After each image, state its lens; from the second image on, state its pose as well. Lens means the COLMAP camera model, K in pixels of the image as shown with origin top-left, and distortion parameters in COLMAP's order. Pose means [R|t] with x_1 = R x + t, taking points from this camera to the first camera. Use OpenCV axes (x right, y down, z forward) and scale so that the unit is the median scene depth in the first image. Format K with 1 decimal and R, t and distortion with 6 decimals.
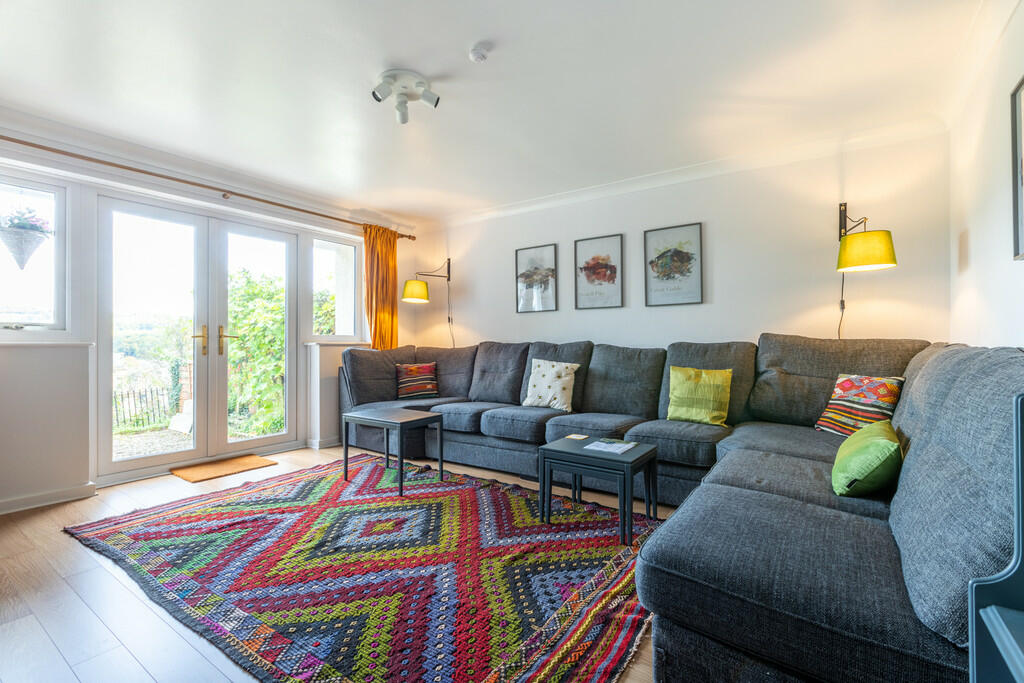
lens RADIAL K [[464.8, 0, 513.9], [0, 464.8, 341.2], [0, 0, 1]] dist [0.004866, -0.000490]
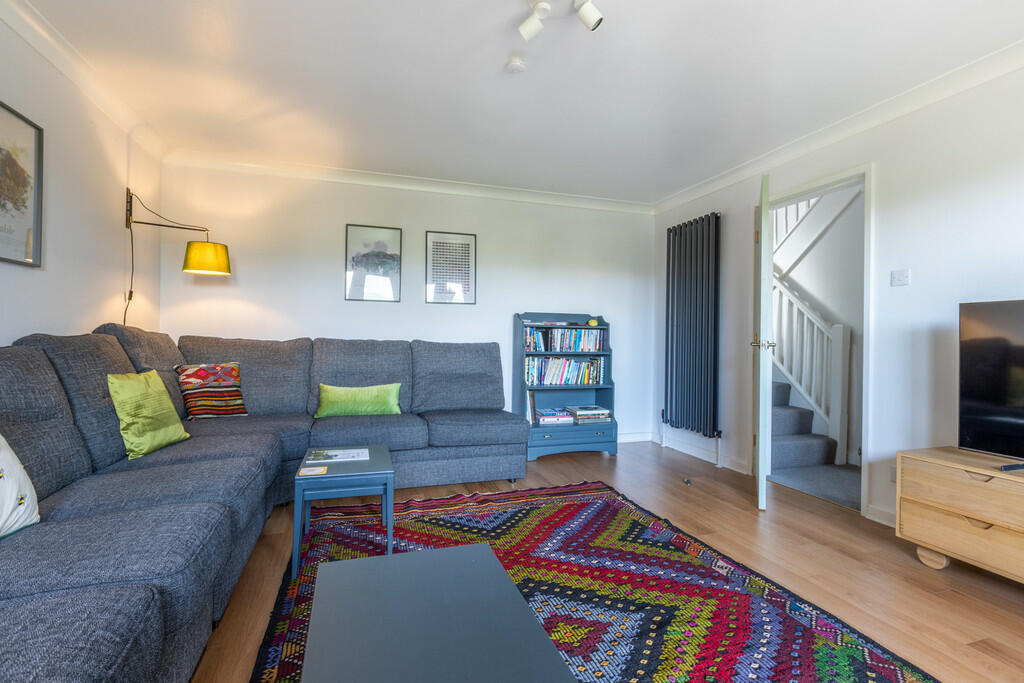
lens RADIAL K [[464.8, 0, 512.3], [0, 464.8, 338.4], [0, 0, 1]] dist [0.004866, -0.000490]
pose [[-0.805703, -0.010581, 0.592225, -0.714770], [-0.013308, 0.999911, -0.000240, -0.001488], [-0.592170, -0.008075, -0.805773, 1.897076]]
